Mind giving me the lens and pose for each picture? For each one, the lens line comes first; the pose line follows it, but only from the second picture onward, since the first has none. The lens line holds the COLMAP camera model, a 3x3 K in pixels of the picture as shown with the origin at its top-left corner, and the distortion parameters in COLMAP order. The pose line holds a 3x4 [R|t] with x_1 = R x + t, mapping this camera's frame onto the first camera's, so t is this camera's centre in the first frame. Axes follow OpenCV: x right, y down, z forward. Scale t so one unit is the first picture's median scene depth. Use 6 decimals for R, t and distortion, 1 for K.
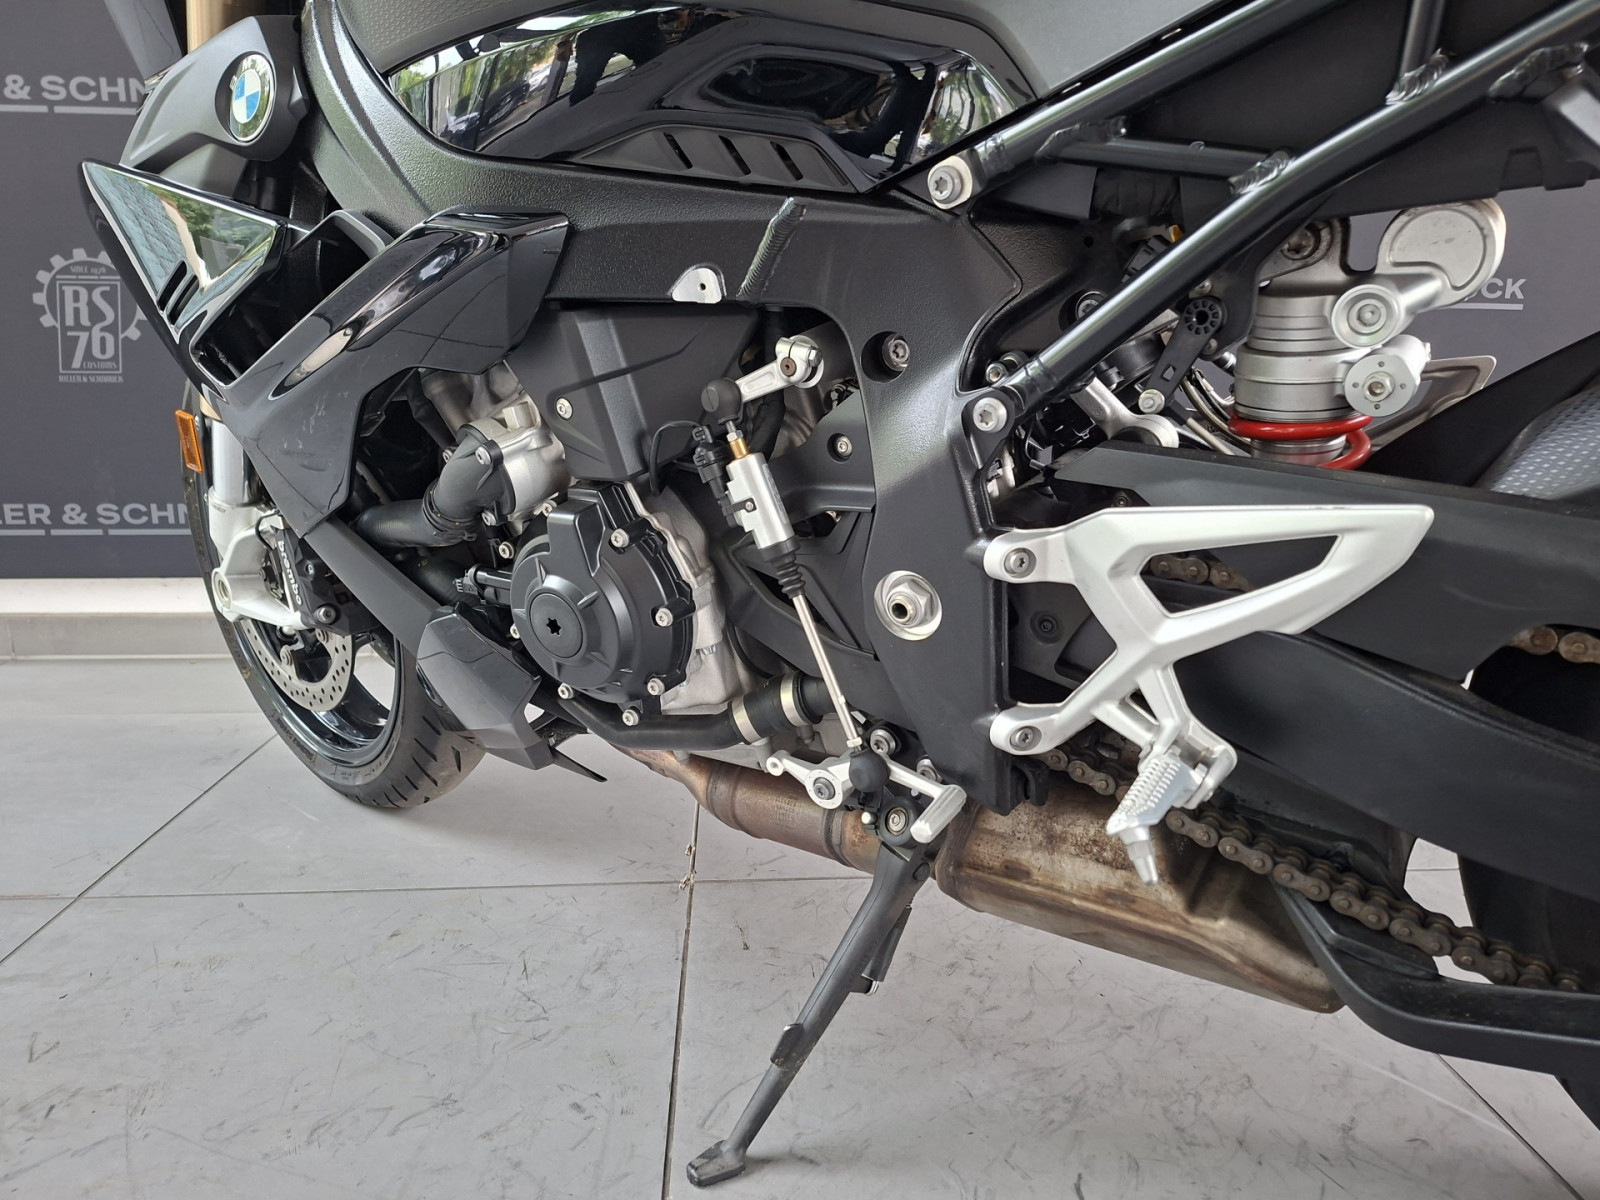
lens RADIAL K [[1081.6, 0, 798.8], [0, 1081.6, 610.8], [0, 0, 1]] dist [0.035767, -0.022151]
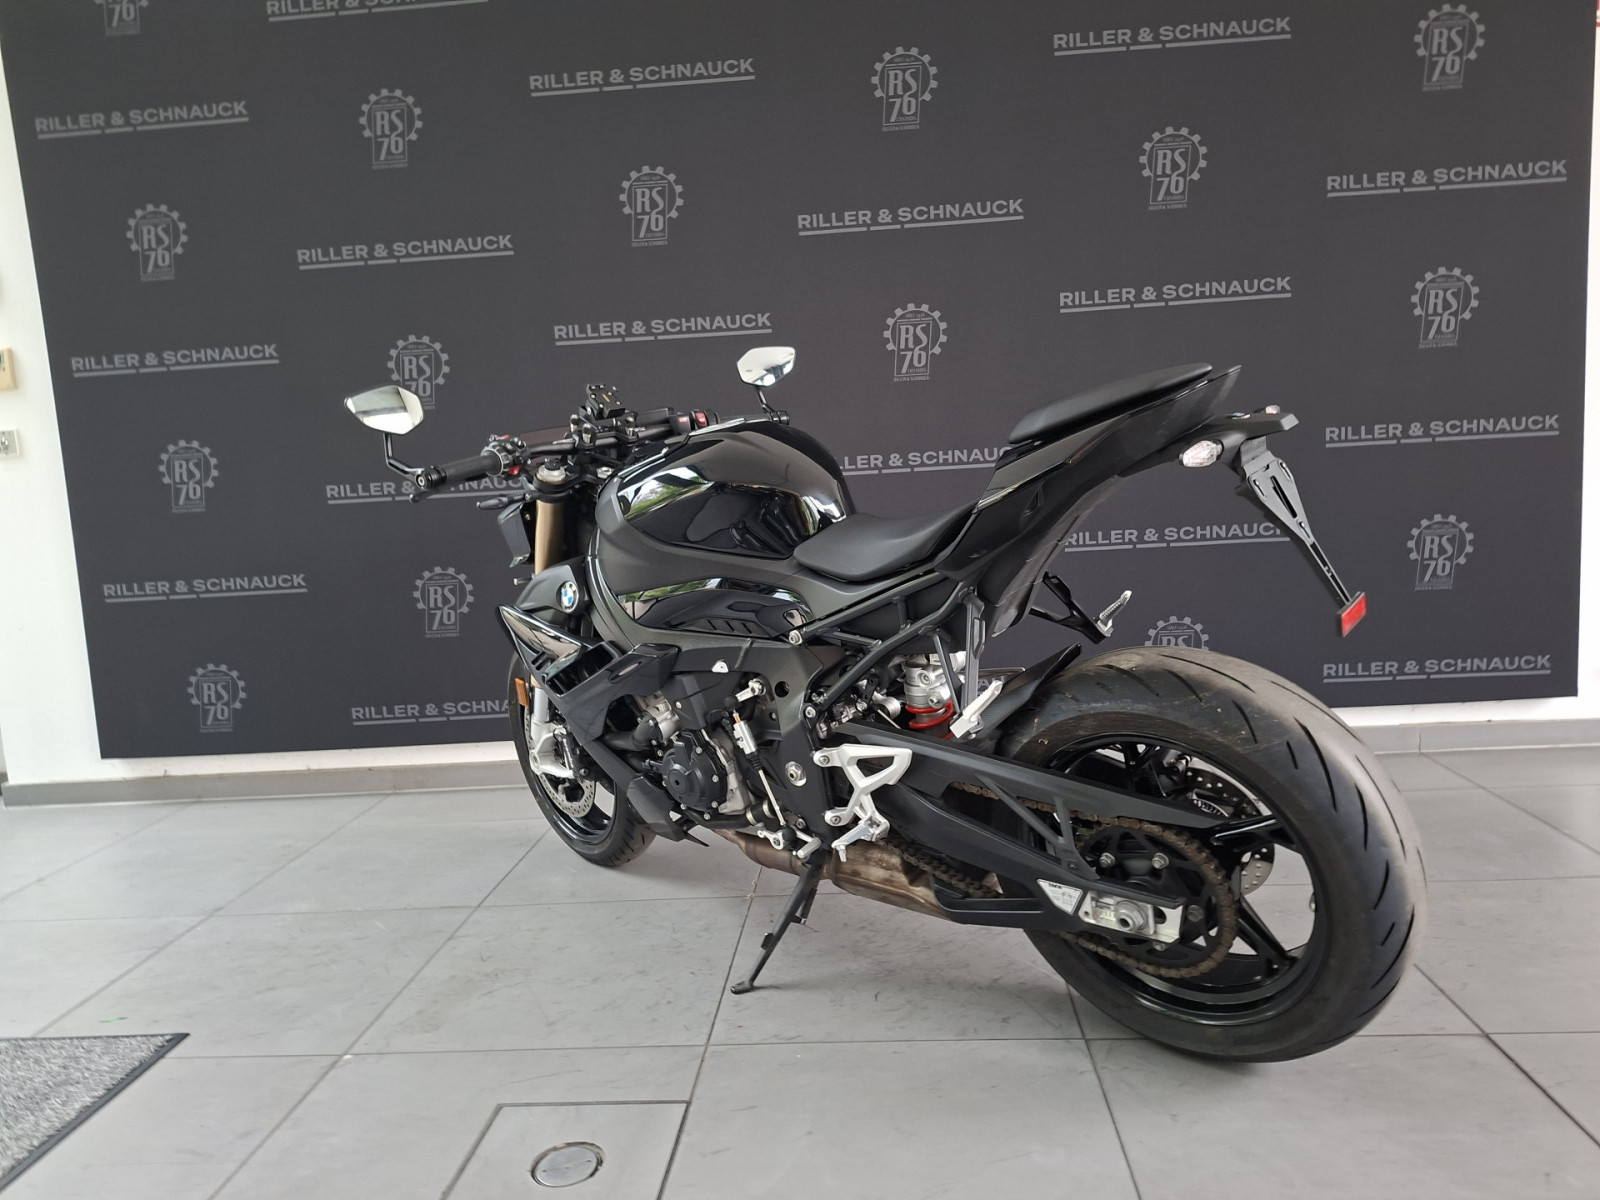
lens RADIAL K [[1081.6, 0, 804.9], [0, 1081.6, 594.2], [0, 0, 1]] dist [0.035767, -0.022151]
pose [[0.988336, -0.052090, -0.143101, 0.494898], [0.036530, 0.993339, -0.109289, -0.143701], [0.147841, 0.102787, 0.983655, -1.646271]]
